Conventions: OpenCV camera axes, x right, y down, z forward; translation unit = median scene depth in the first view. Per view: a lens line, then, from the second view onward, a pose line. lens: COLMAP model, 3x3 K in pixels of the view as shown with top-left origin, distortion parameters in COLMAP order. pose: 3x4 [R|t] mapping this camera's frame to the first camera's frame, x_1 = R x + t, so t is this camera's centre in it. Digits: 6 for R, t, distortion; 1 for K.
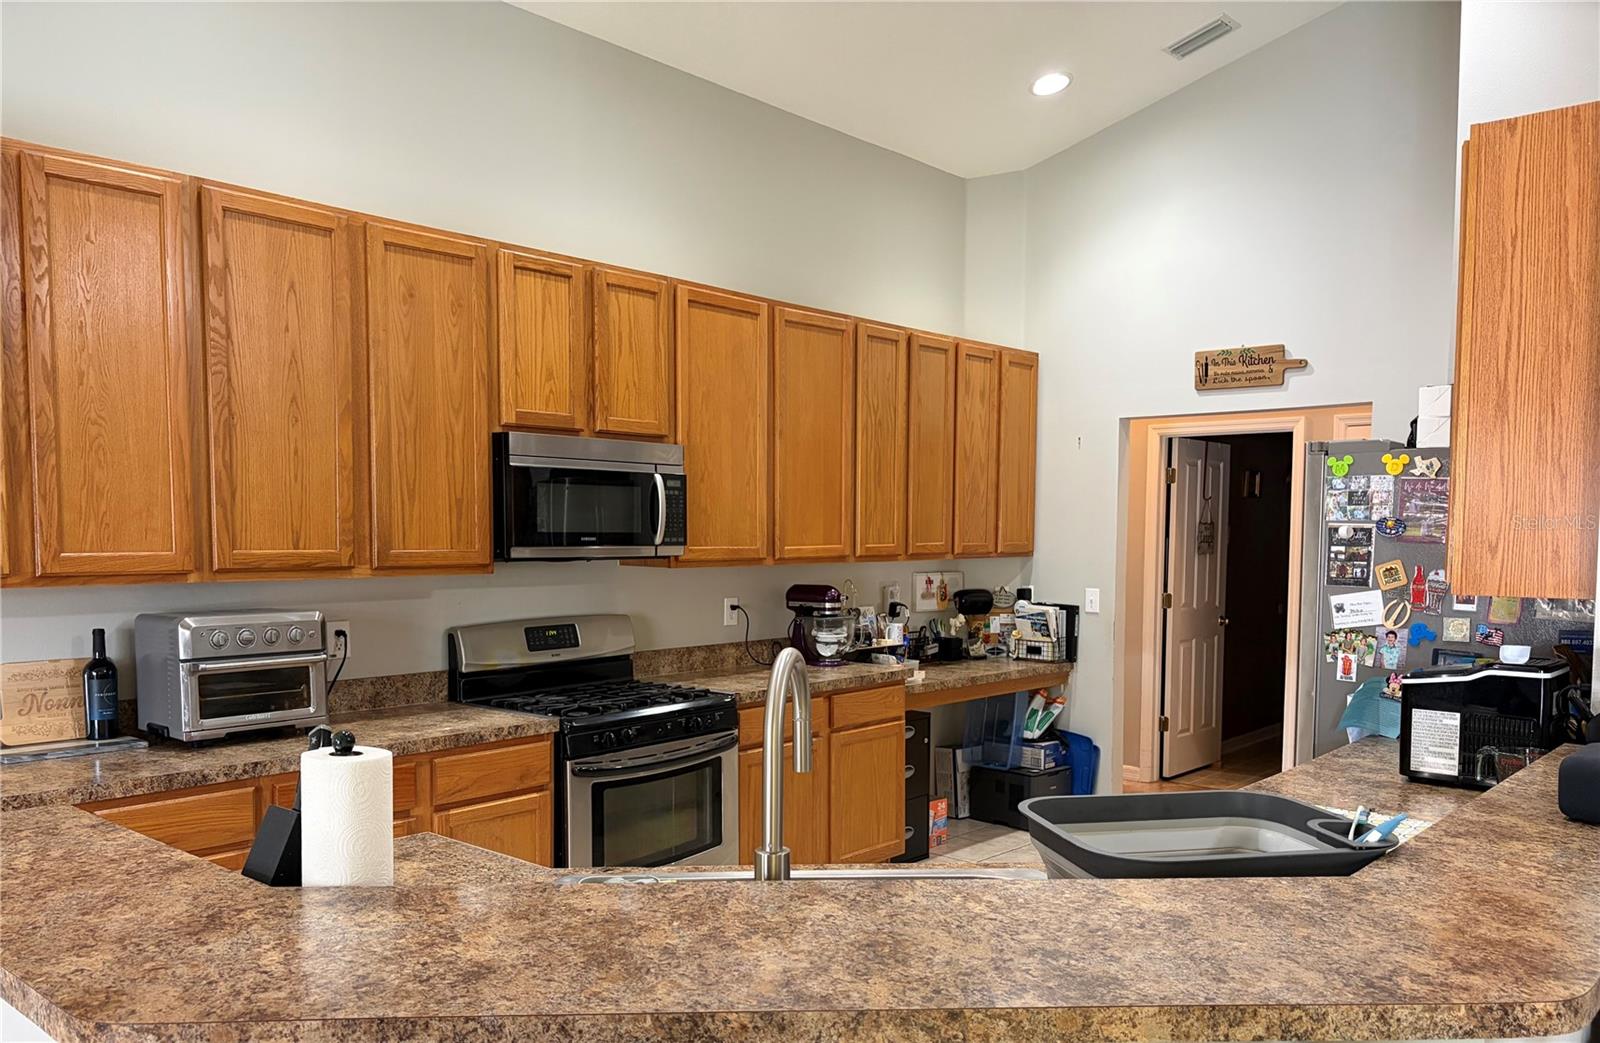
lens RADIAL K [[1221.0, 0, 793.5], [0, 1221.0, 592.3], [0, 0, 1]] dist [0.024377, -0.012589]
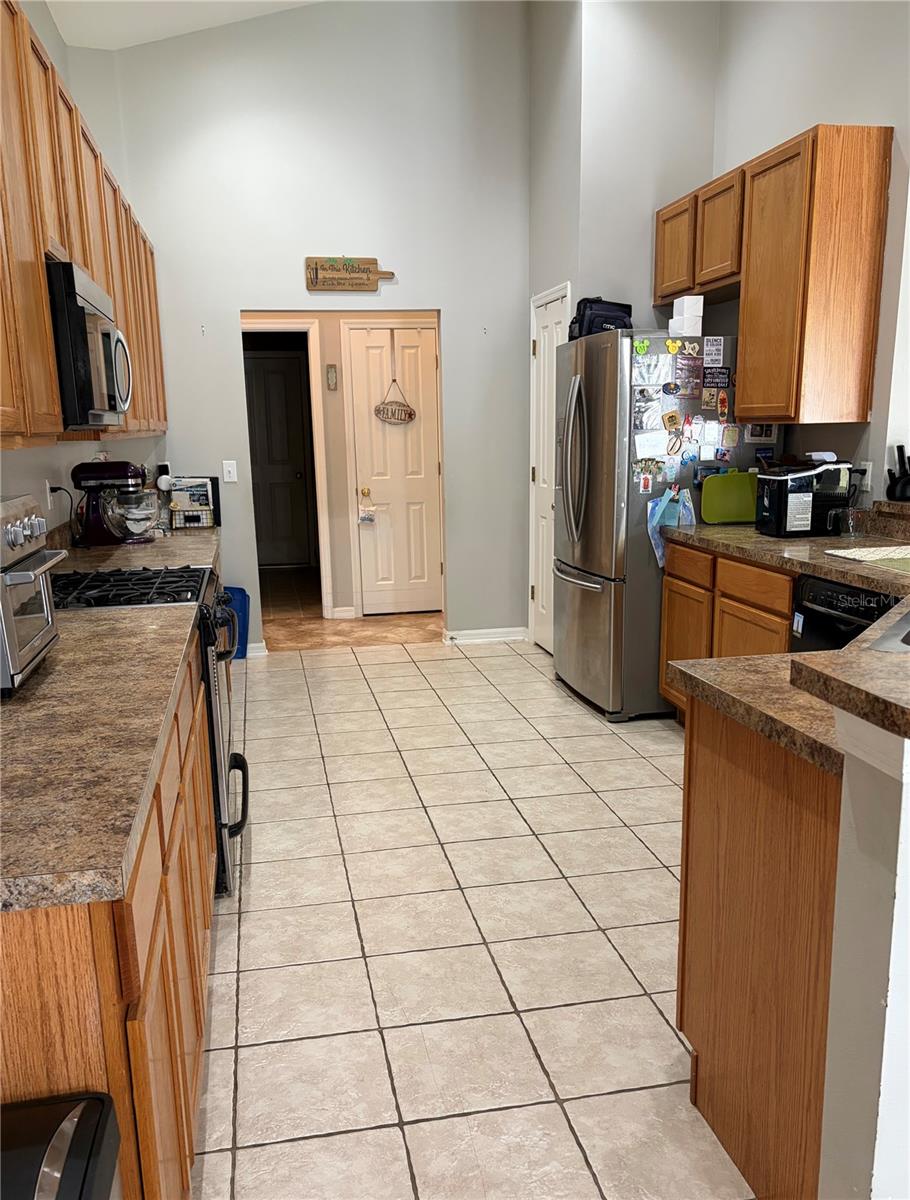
lens RADIAL K [[997.9, 0, 444.9], [0, 997.9, 650.5], [0, 0, 1]] dist [0.023091, -0.010296]
pose [[0.604315, -0.191356, 0.773425, -0.609664], [0.066268, 0.979439, 0.190548, 0.008867], [-0.793985, -0.063897, 0.604570, 0.373442]]
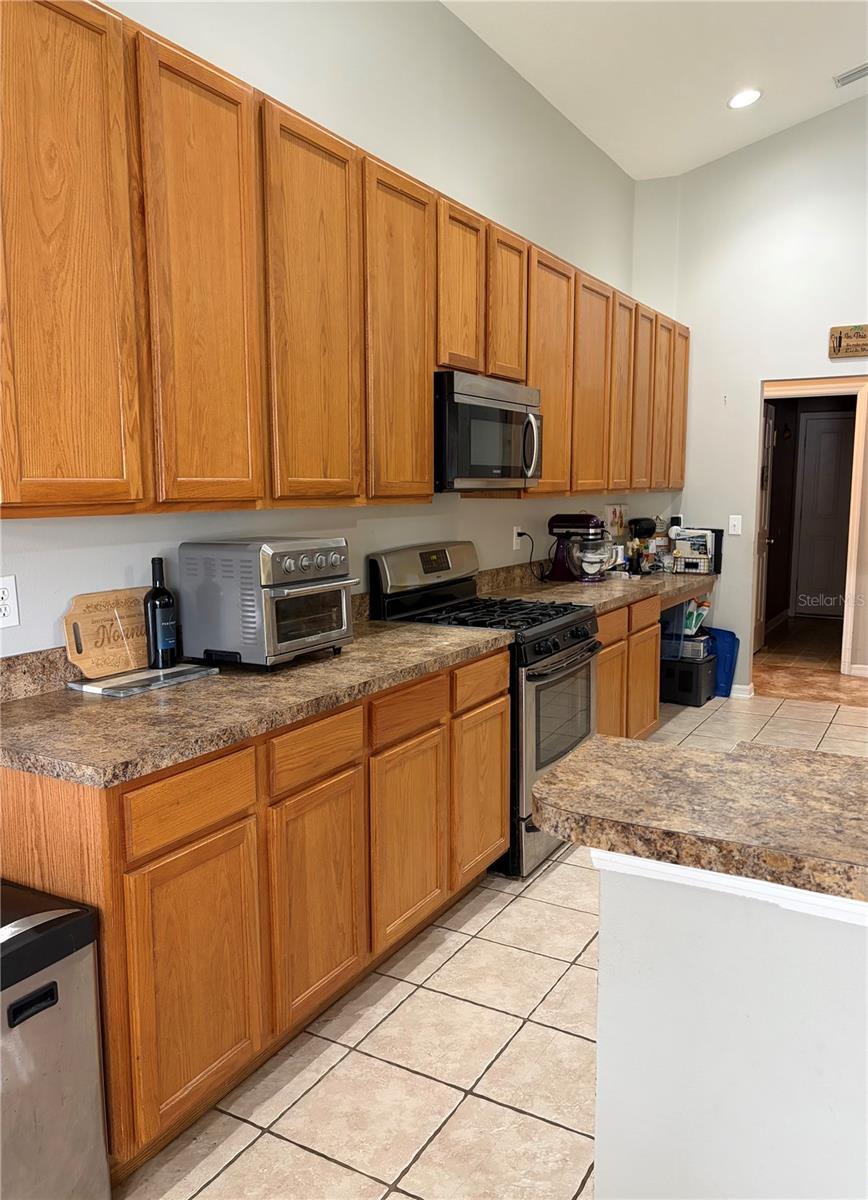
lens RADIAL K [[921.9, 0, 433.9], [0, 921.9, 596.4], [0, 0, 1]] dist [0.027173, -0.010368]
pose [[0.977432, -0.033223, 0.208624, -0.404290], [0.018774, 0.997309, 0.070863, 0.009759], [-0.210417, -0.065347, 0.975425, 0.178061]]
